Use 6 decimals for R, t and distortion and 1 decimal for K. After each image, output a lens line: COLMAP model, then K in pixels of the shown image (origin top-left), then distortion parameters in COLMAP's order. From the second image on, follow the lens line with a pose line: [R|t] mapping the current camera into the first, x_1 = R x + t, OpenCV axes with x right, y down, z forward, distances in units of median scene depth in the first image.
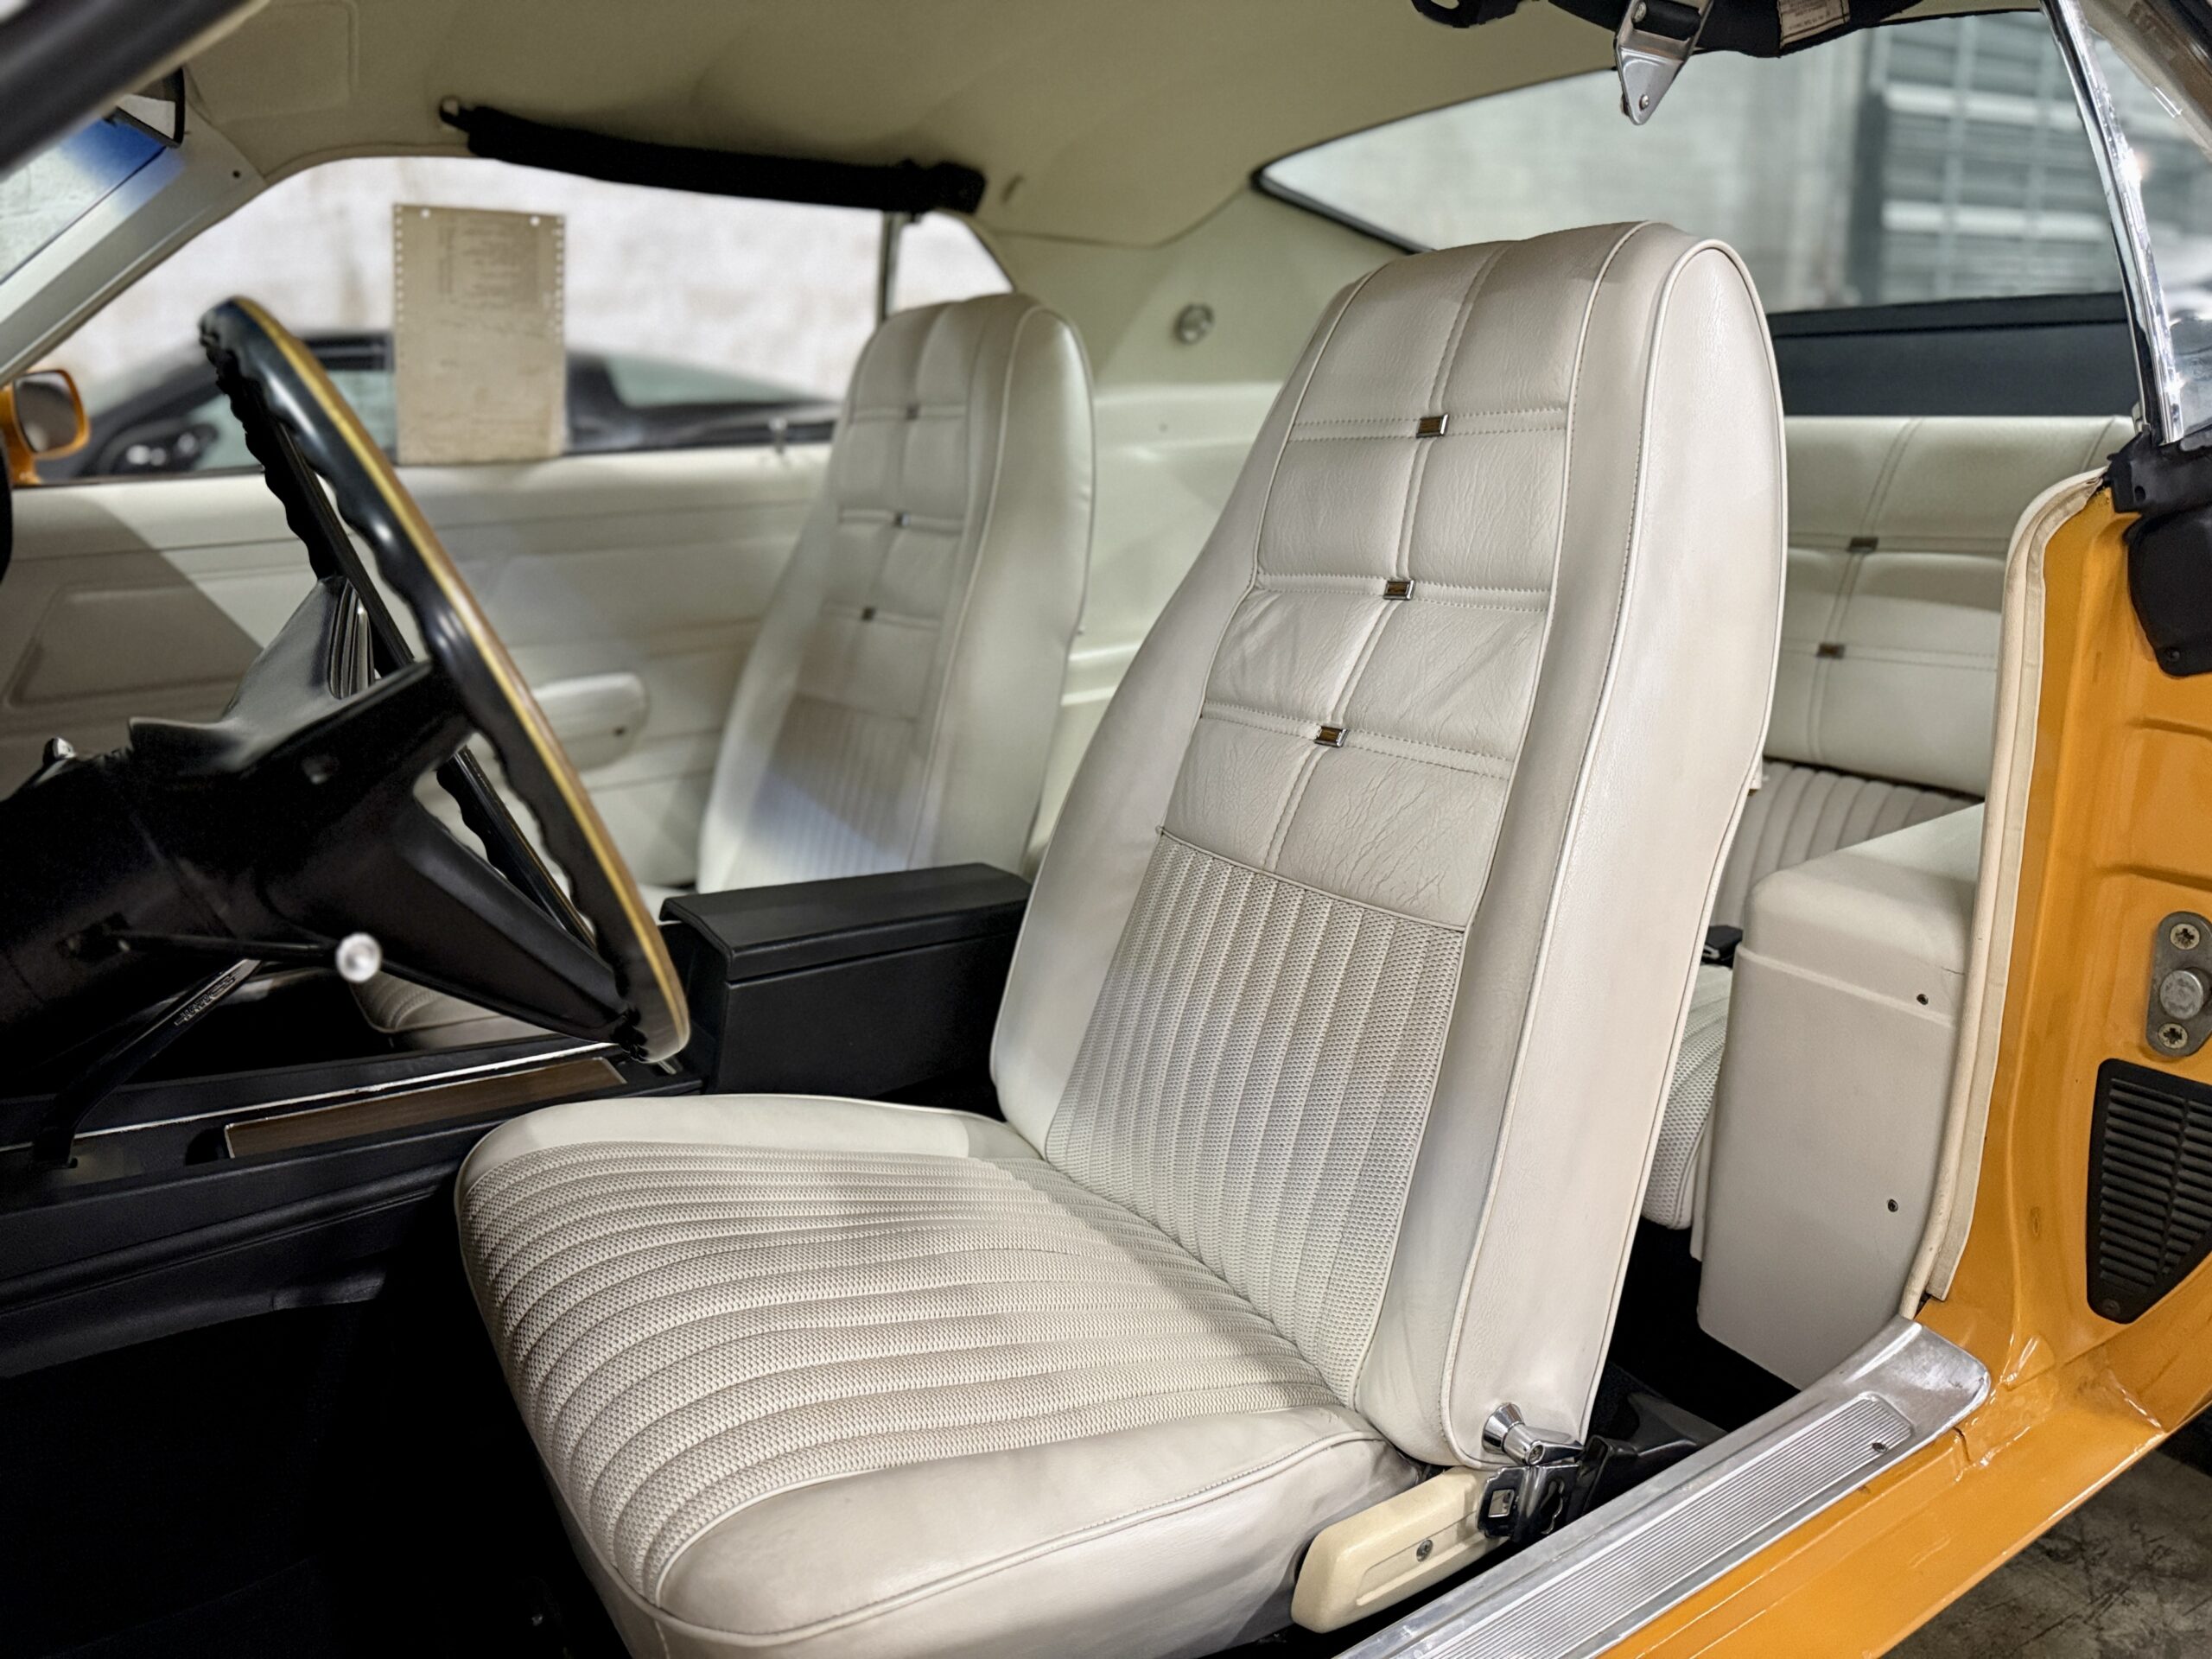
lens RADIAL K [[1587.0, 0, 1130.7], [0, 1587.0, 827.5], [0, 0, 1]] dist [0.044541, -0.065104]
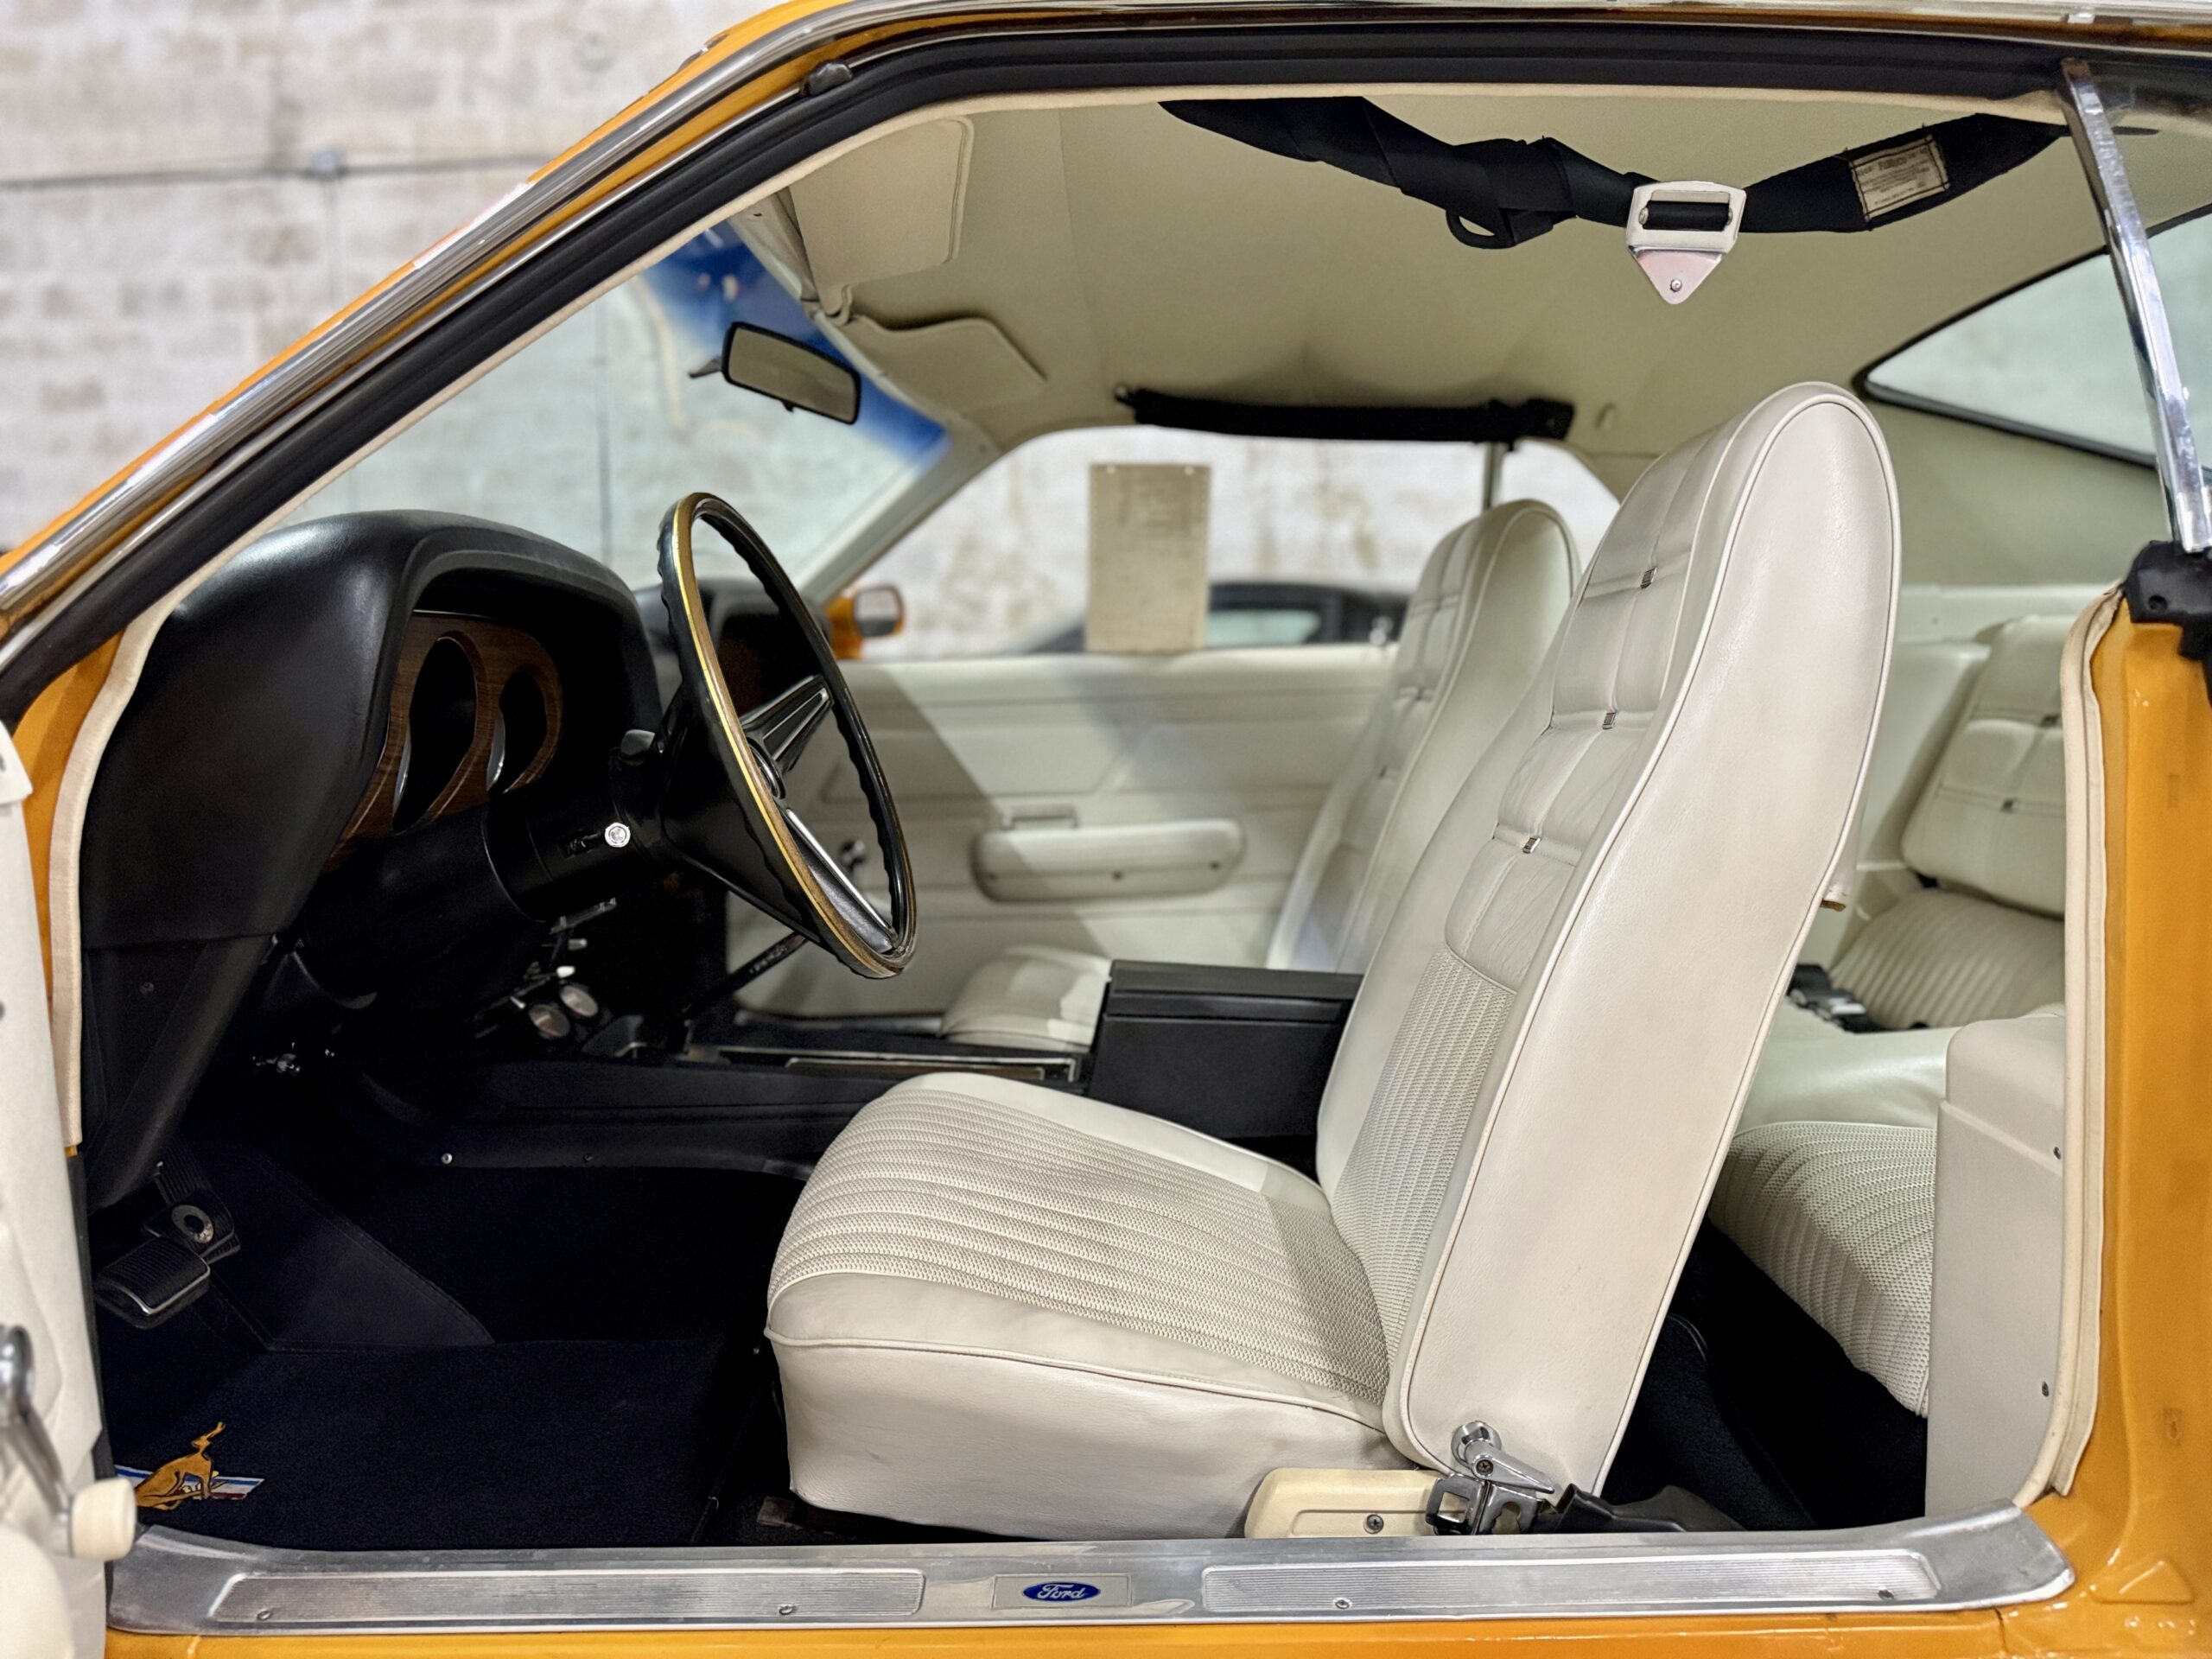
lens RADIAL K [[1587.0, 0, 1111.8], [0, 1587.0, 833.9], [0, 0, 1]] dist [0.044541, -0.065104]
pose [[0.826250, 0.063504, -0.559712, 0.346541], [-0.146525, 0.983651, -0.104698, 0.064552], [0.543912, 0.168518, 0.822047, -0.061844]]
